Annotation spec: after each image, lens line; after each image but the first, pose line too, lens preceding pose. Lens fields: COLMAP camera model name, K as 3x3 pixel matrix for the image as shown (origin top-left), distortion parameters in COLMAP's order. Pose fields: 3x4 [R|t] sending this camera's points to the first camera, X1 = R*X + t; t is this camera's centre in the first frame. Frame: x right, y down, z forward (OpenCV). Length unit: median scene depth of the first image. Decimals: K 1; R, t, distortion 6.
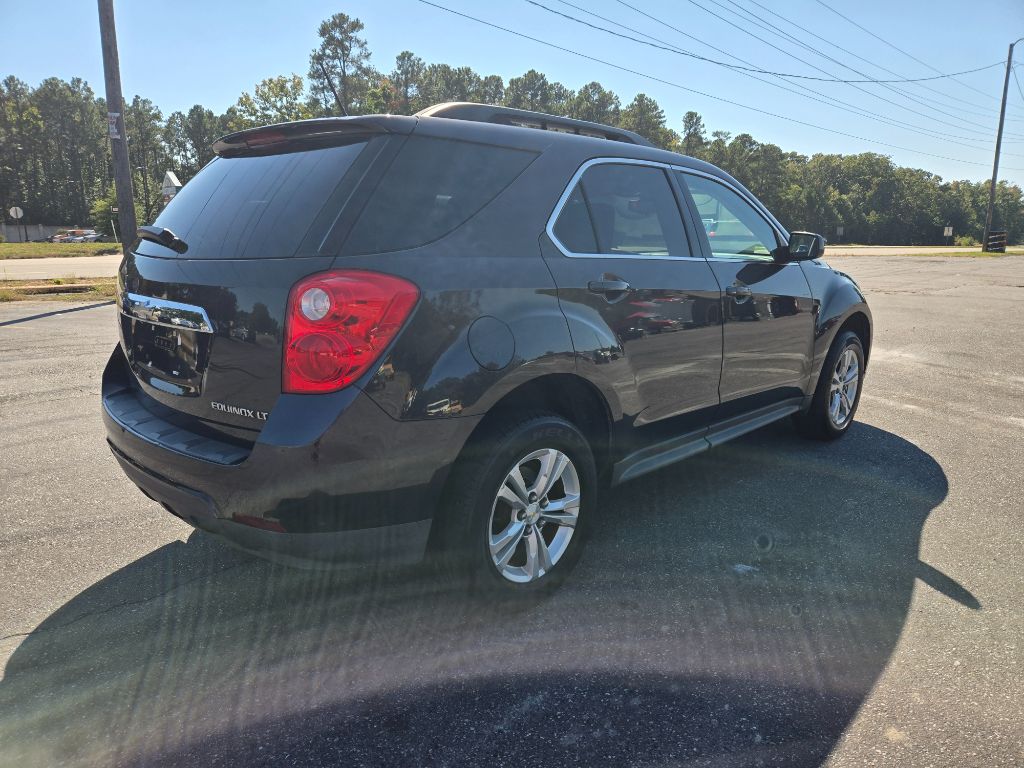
lens RADIAL K [[683.7, 0, 518.3], [0, 683.7, 384.9], [0, 0, 1]] dist [0.053406, -0.047622]
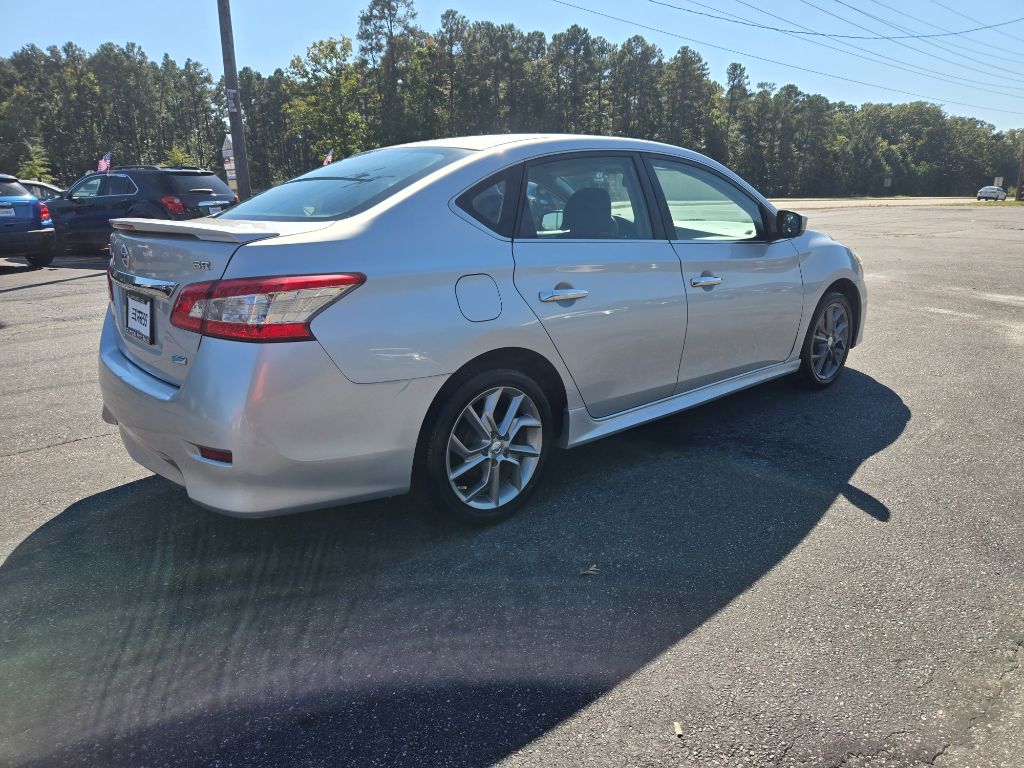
lens RADIAL K [[686.9, 0, 530.2], [0, 686.9, 377.3], [0, 0, 1]] dist [0.048126, -0.043330]
pose [[0.999132, -0.002249, -0.041606, -0.003915], [0.004212, 0.998880, 0.047137, 0.007737], [0.041454, -0.047271, 0.998022, -0.031903]]
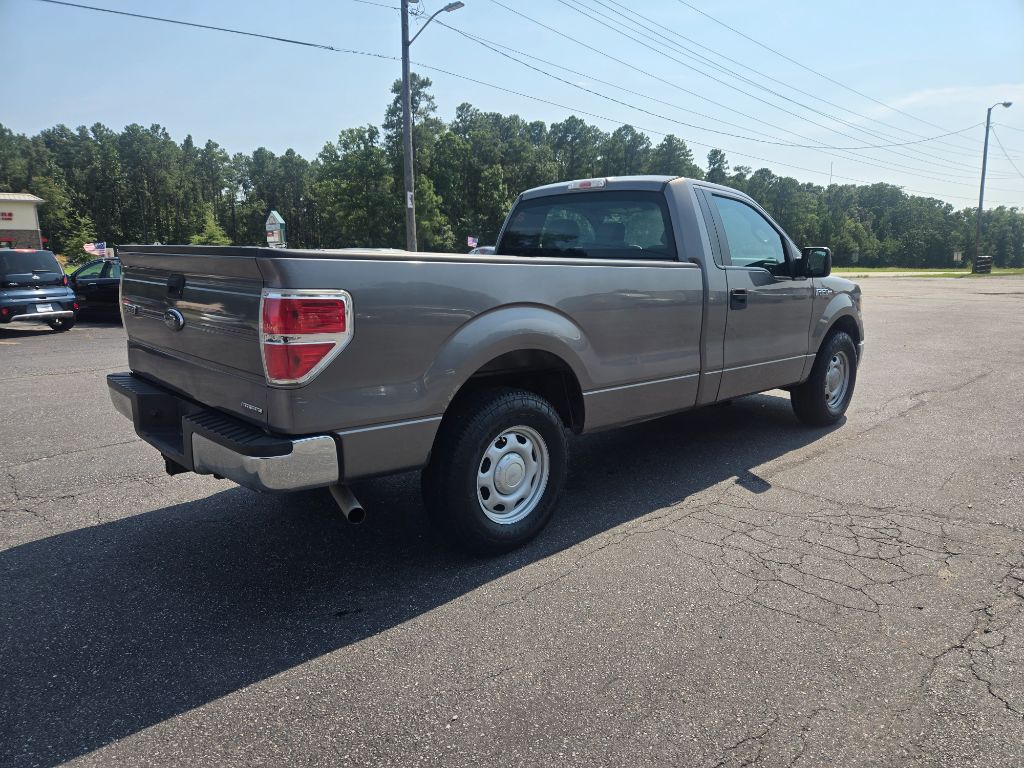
lens RADIAL K [[694.3, 0, 519.1], [0, 694.3, 388.4], [0, 0, 1]] dist [0.062067, -0.056460]
pose [[0.999877, -0.004146, -0.015112, -0.048845], [0.003579, 0.999297, -0.037330, 0.023708], [0.015257, 0.037272, 0.999189, -0.108300]]
